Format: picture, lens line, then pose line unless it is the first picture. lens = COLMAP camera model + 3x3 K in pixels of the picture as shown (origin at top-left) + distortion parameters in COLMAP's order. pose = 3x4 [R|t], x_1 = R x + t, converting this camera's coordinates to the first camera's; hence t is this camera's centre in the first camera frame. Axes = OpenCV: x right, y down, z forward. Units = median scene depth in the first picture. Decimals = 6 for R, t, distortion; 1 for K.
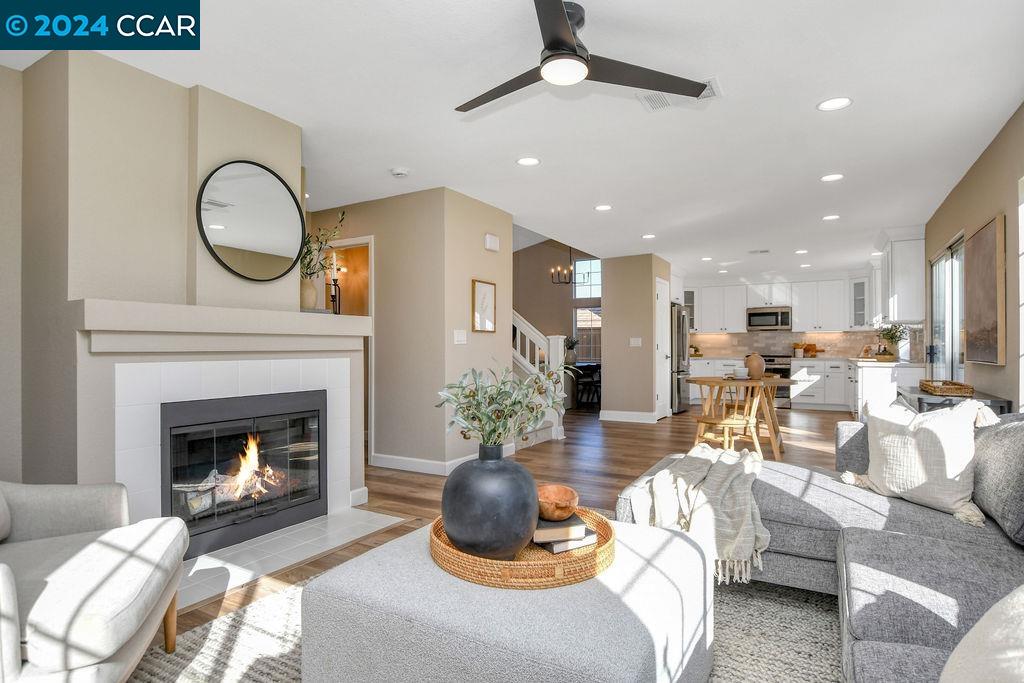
lens RADIAL K [[547.1, 0, 510.3], [0, 547.1, 345.5], [0, 0, 1]] dist [-0.027327, 0.005622]
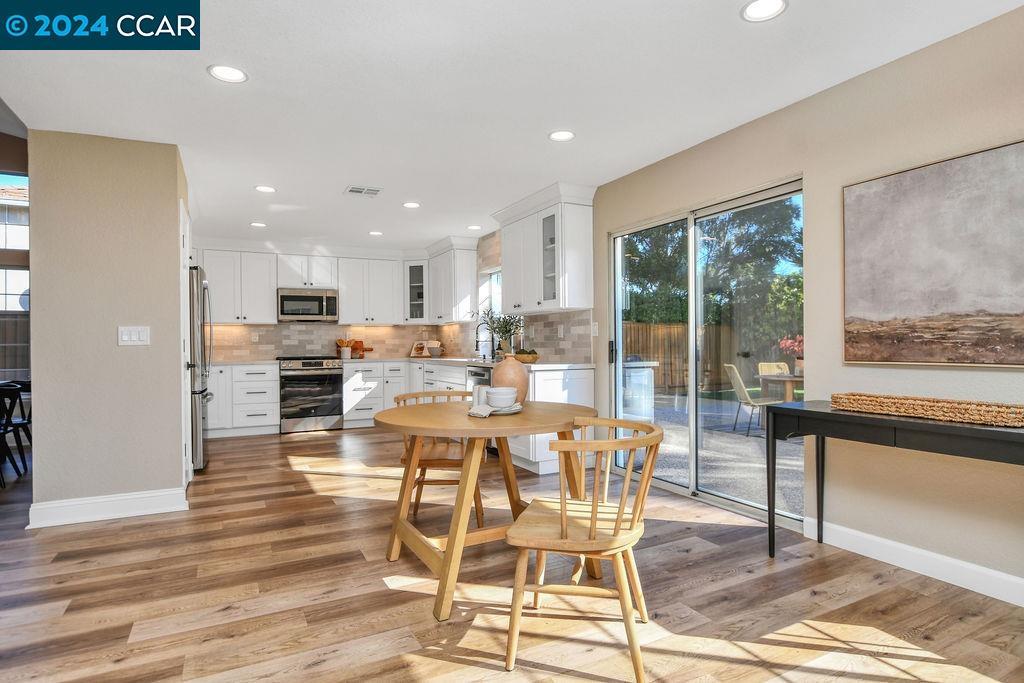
lens RADIAL K [[547.1, 0, 513.2], [0, 547.1, 344.0], [0, 0, 1]] dist [-0.027327, 0.005622]
pose [[0.532709, -0.004932, 0.846284, 0.015995], [0.005203, 0.999983, 0.002553, 0.000936], [-0.846282, 0.003043, 0.532726, 0.402389]]
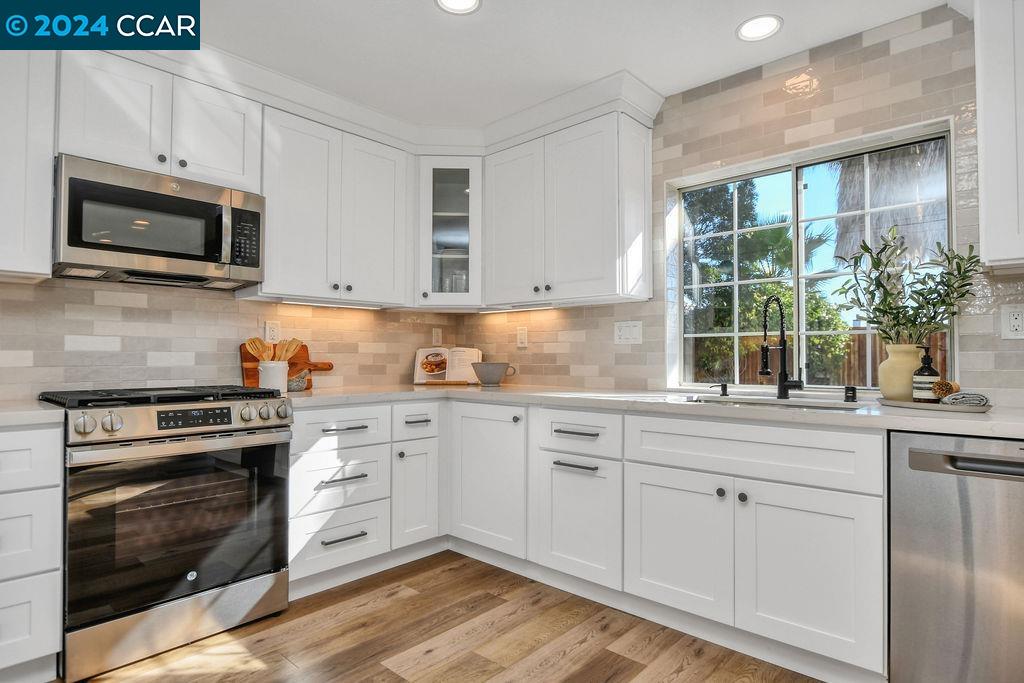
lens RADIAL K [[547.1, 0, 514.3], [0, 547.1, 345.9], [0, 0, 1]] dist [-0.027327, 0.005622]
pose [[0.208657, 0.020174, 0.977781, 0.291862], [-0.006869, 0.999793, -0.019163, 0.003123], [-0.977965, -0.002718, 0.208752, 0.827675]]
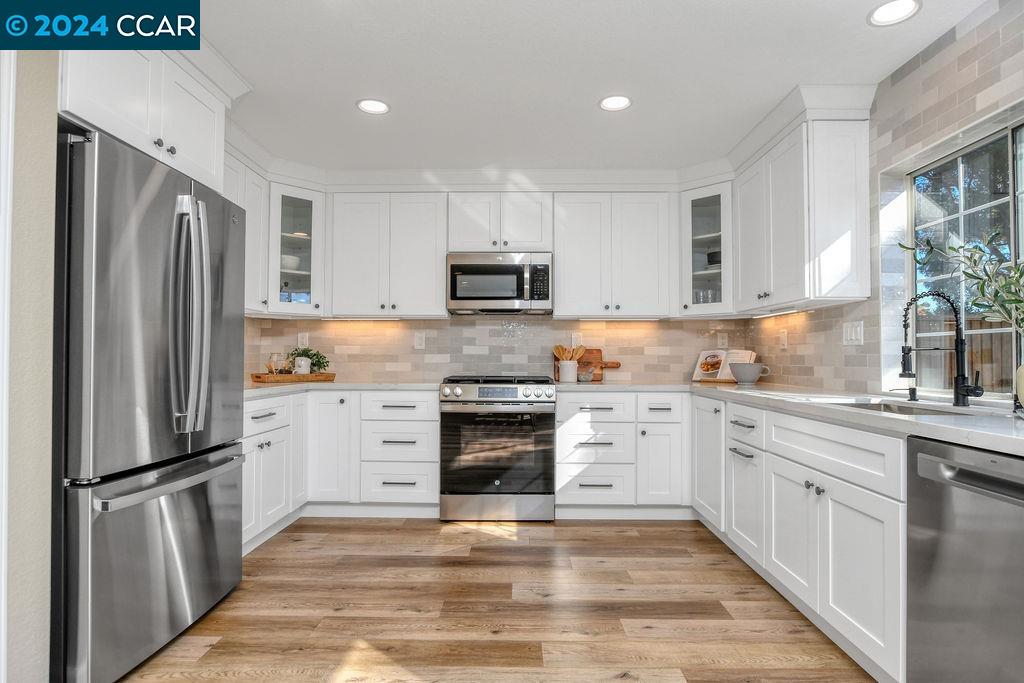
lens RADIAL K [[547.1, 0, 514.3], [0, 547.1, 344.4], [0, 0, 1]] dist [-0.027327, 0.005622]
pose [[0.868688, 0.015028, 0.495131, 0.297332], [-0.006664, 0.999804, -0.018655, 0.002107], [-0.495314, 0.012906, 0.868618, 0.669813]]
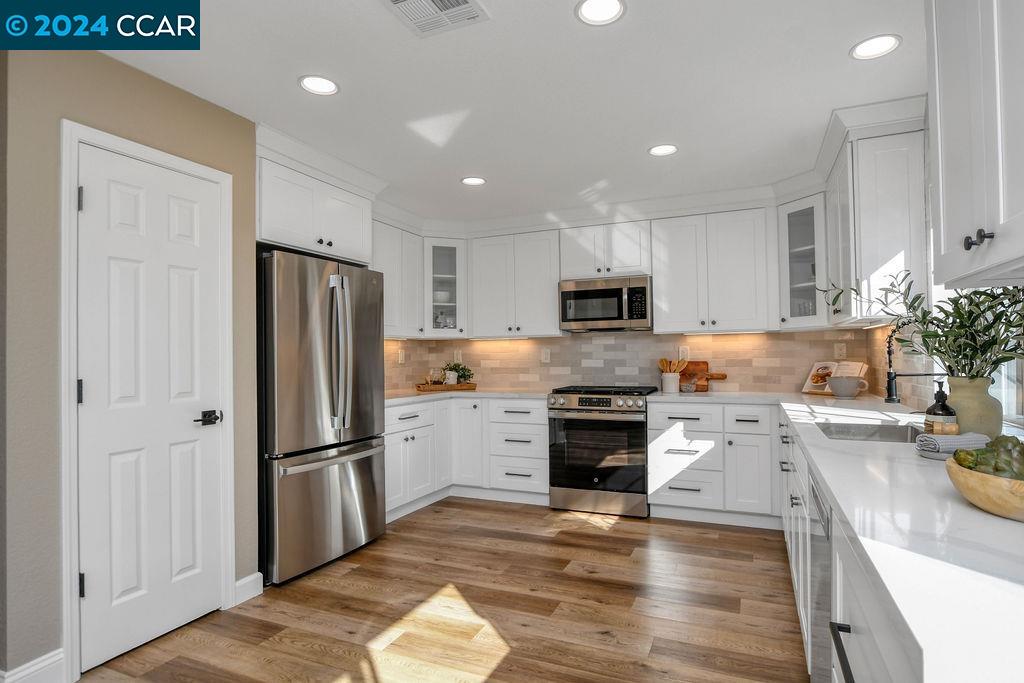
lens RADIAL K [[547.1, 0, 513.3], [0, 547.1, 345.1], [0, 0, 1]] dist [-0.027327, 0.005622]
pose [[0.993149, -0.007293, 0.116626, 0.356480], [0.008956, 0.999866, -0.013738, -0.011092], [-0.116510, 0.014689, 0.993081, 0.581255]]
